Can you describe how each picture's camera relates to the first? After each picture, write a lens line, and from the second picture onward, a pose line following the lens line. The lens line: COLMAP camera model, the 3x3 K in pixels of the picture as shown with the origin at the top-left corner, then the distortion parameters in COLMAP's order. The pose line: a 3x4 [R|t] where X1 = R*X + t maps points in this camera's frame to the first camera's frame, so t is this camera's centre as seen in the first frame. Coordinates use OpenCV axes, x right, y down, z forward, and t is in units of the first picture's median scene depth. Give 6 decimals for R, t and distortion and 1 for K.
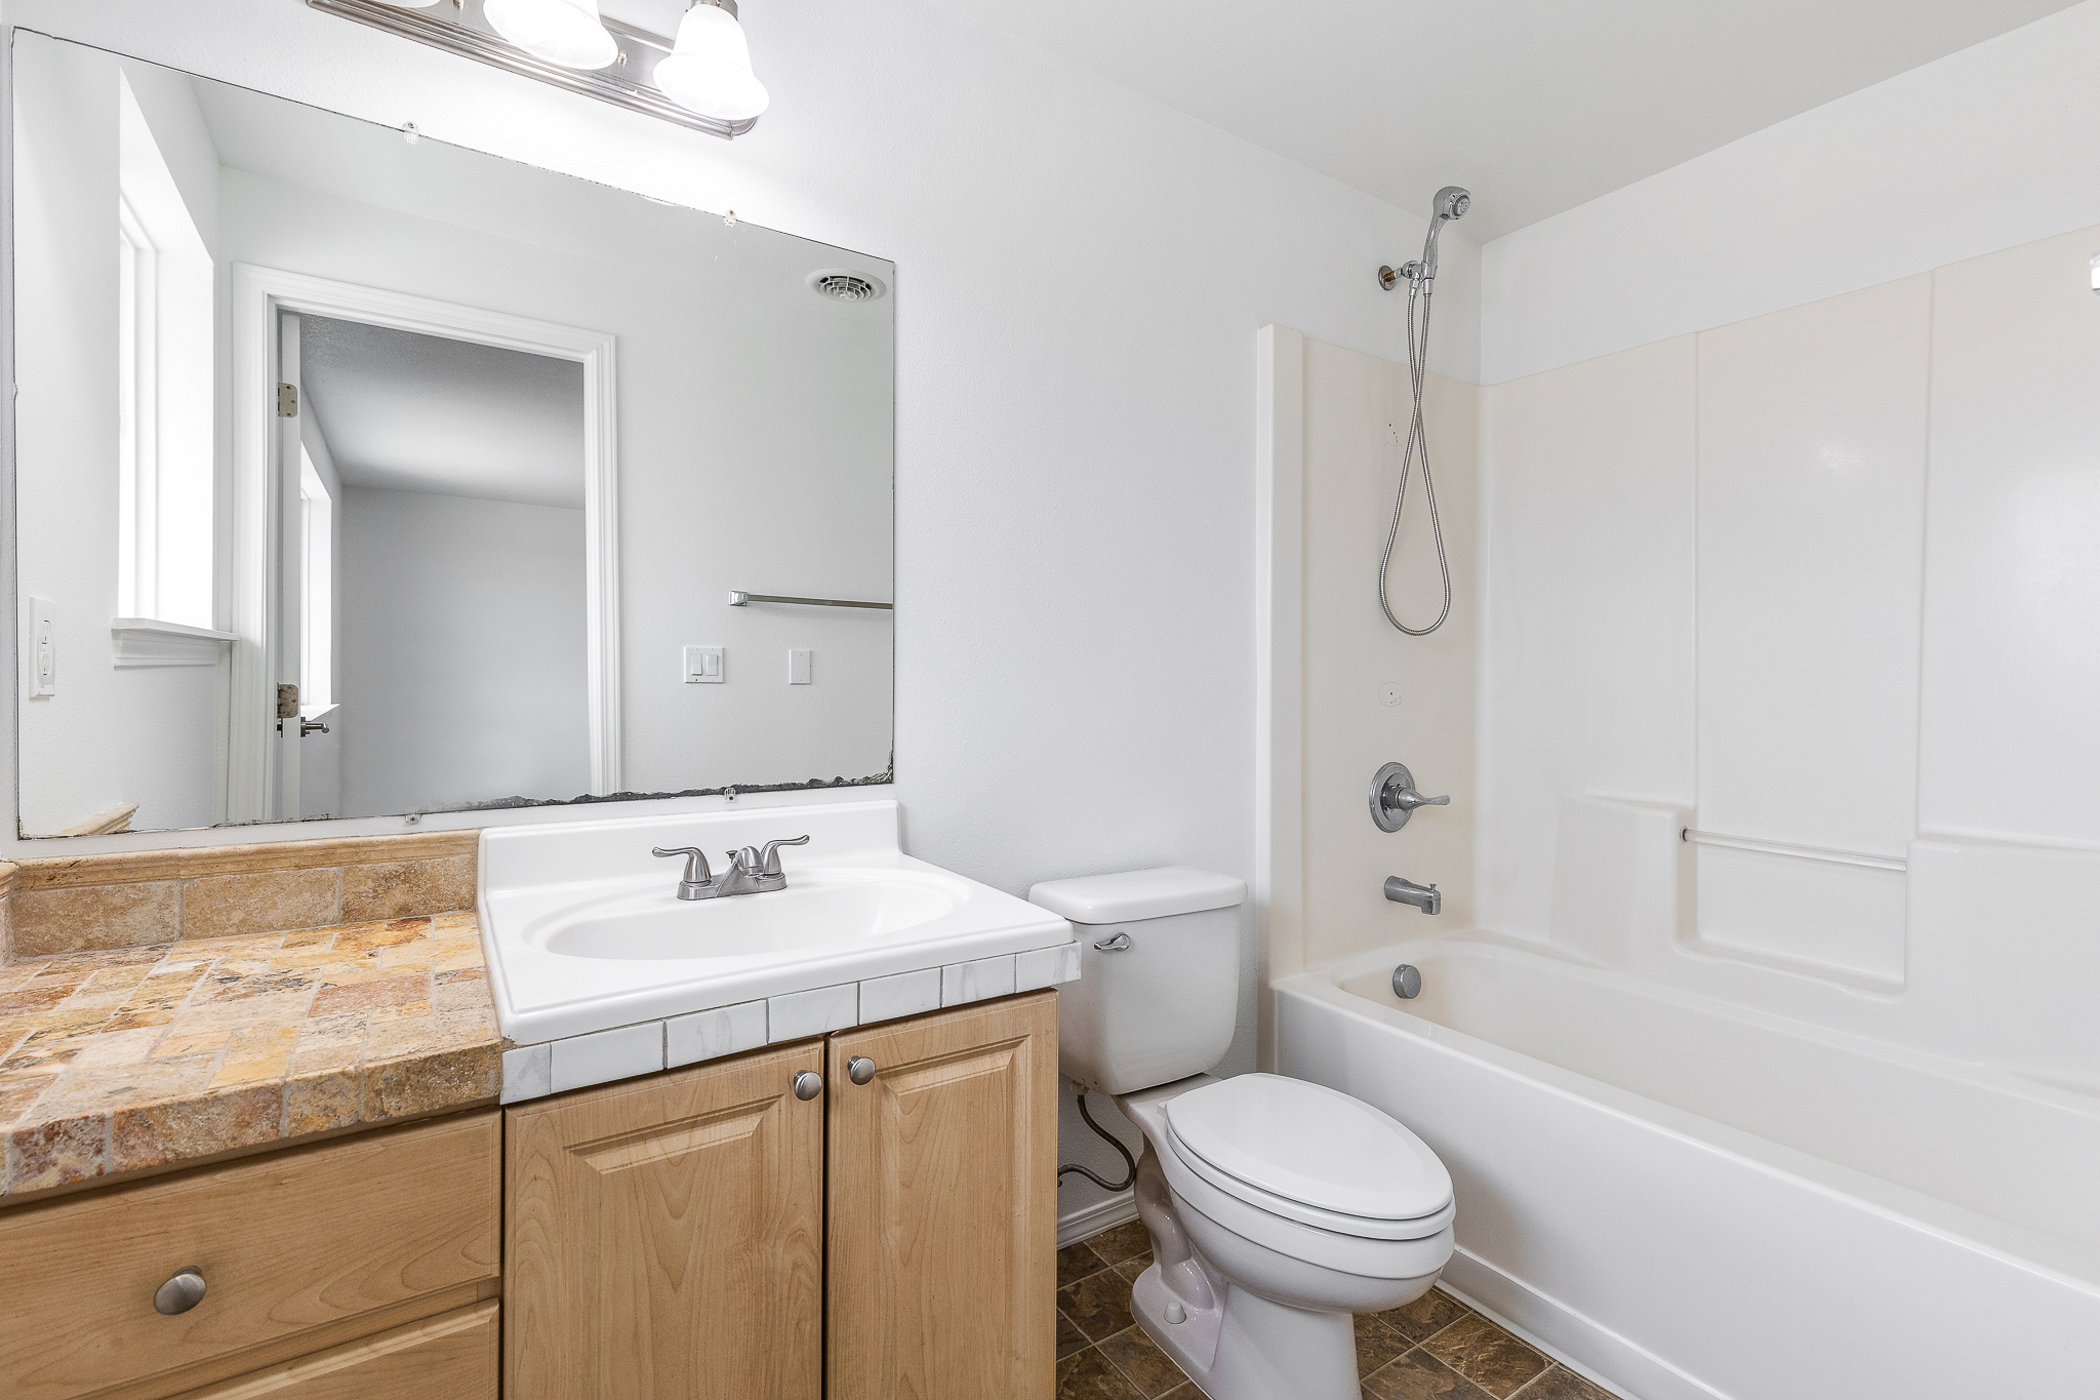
lens RADIAL K [[954.3, 0, 1056.9], [0, 954.3, 691.8], [0, 0, 1]] dist [0.007620, -0.001172]
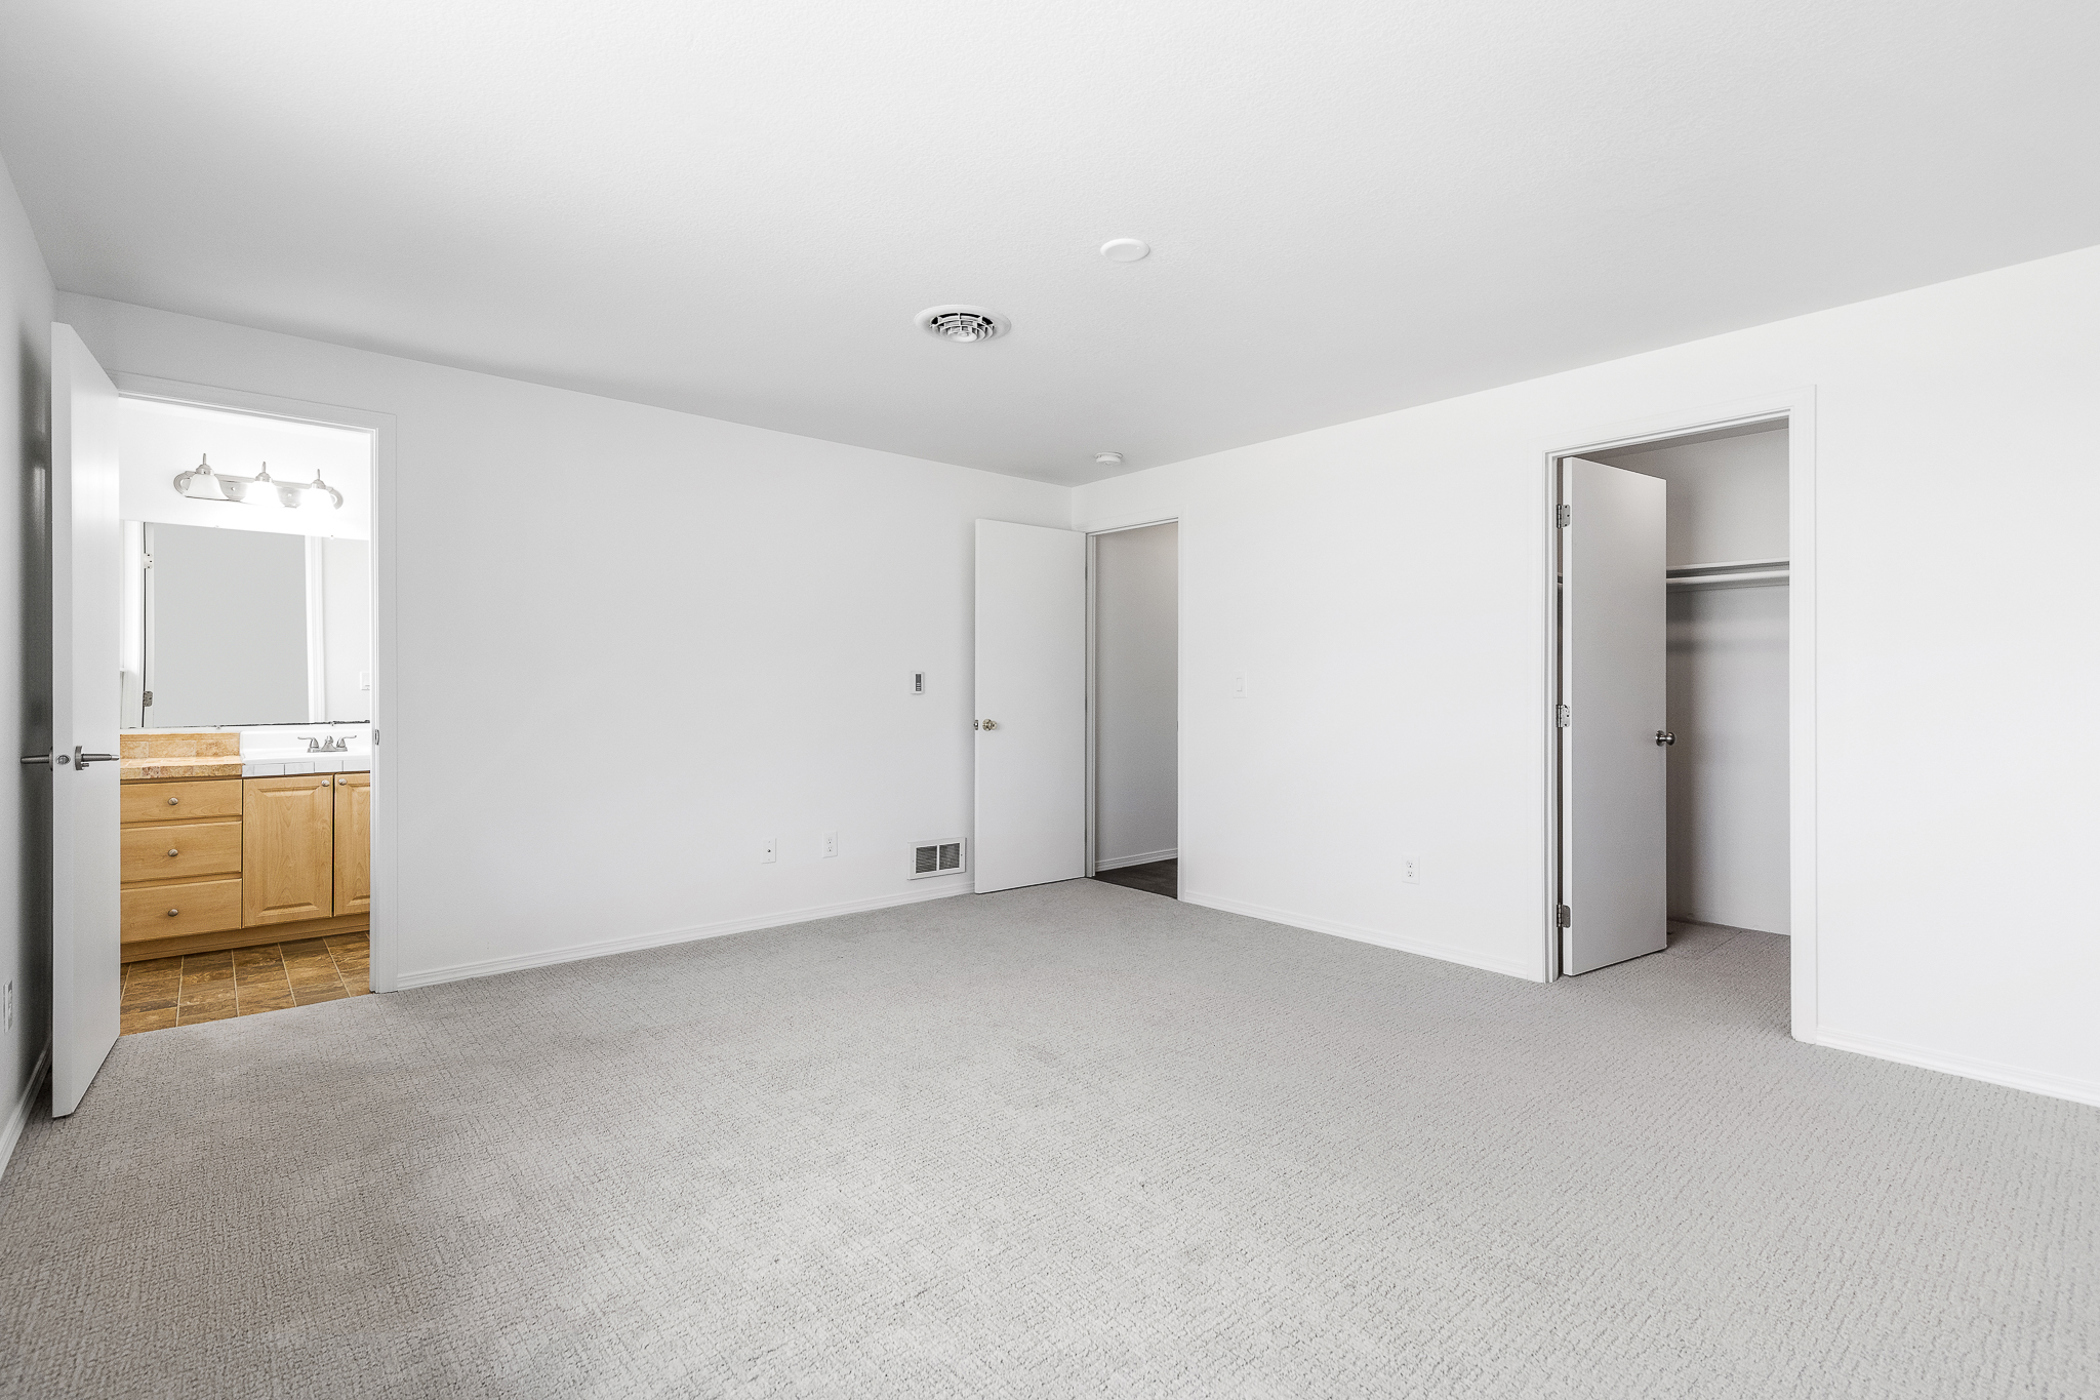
lens RADIAL K [[954.3, 0, 1045.2], [0, 954.3, 694.0], [0, 0, 1]] dist [0.007620, -0.001172]
pose [[0.990916, -0.004615, 0.134400, 2.203125], [0.006287, 0.999908, -0.012020, 0.090627], [-0.134332, 0.012756, 0.990854, -3.432224]]
